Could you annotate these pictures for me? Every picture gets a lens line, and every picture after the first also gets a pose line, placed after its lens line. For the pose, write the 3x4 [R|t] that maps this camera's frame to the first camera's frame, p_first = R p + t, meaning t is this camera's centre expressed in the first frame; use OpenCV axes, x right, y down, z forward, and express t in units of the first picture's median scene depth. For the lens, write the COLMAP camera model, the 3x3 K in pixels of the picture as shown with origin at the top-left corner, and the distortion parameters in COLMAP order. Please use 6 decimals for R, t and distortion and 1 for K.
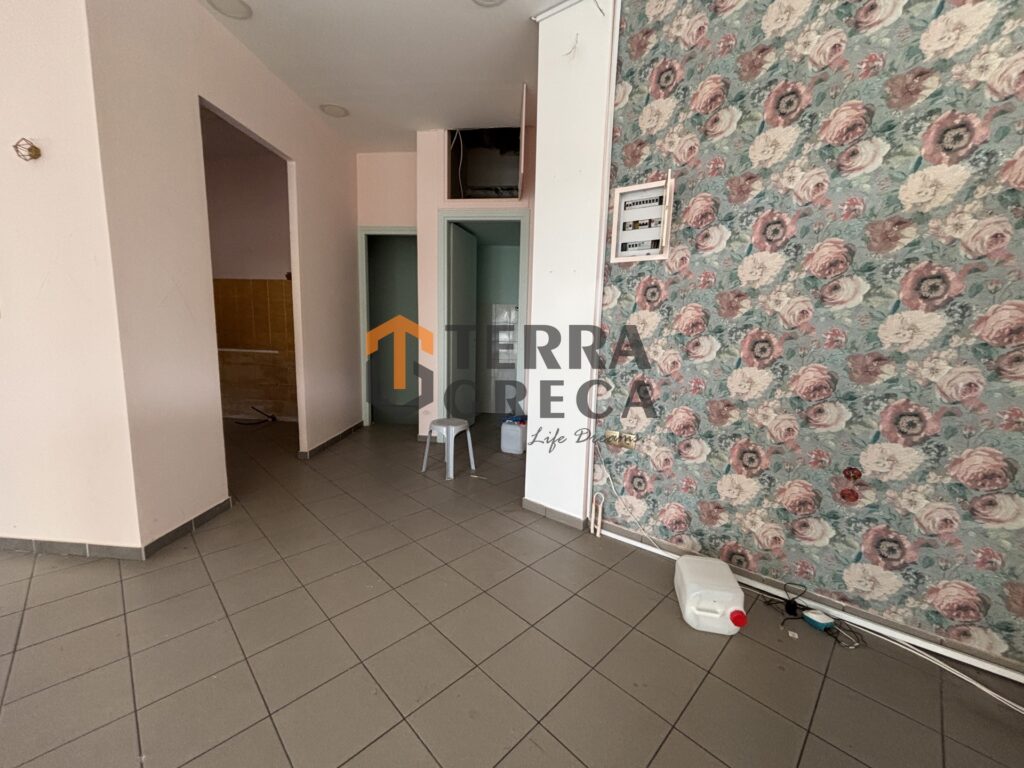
lens RADIAL K [[418.7, 0, 513.1], [0, 418.7, 378.7], [0, 0, 1]] dist [-0.004024, 0.000732]
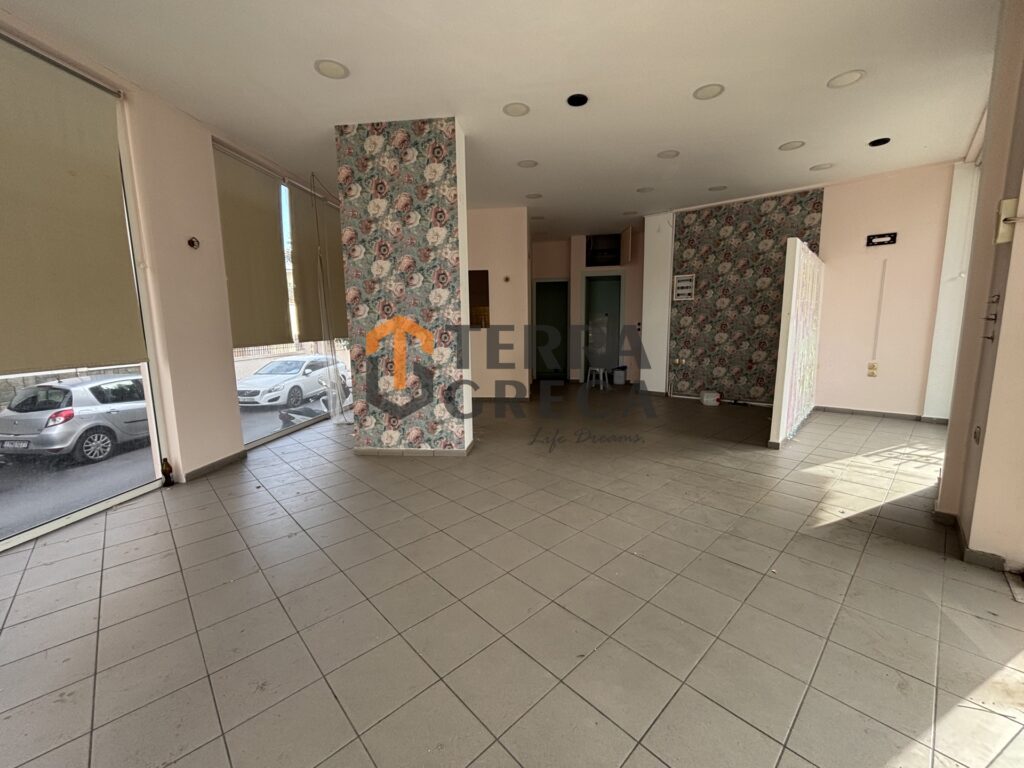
lens RADIAL K [[418.7, 0, 513.1], [0, 418.7, 378.7], [0, 0, 1]] dist [-0.004024, 0.000732]
pose [[0.999131, -0.032277, -0.026371, -0.859354], [0.031957, 0.999412, -0.012464, 0.279325], [0.026758, 0.011610, 0.999575, -2.017110]]
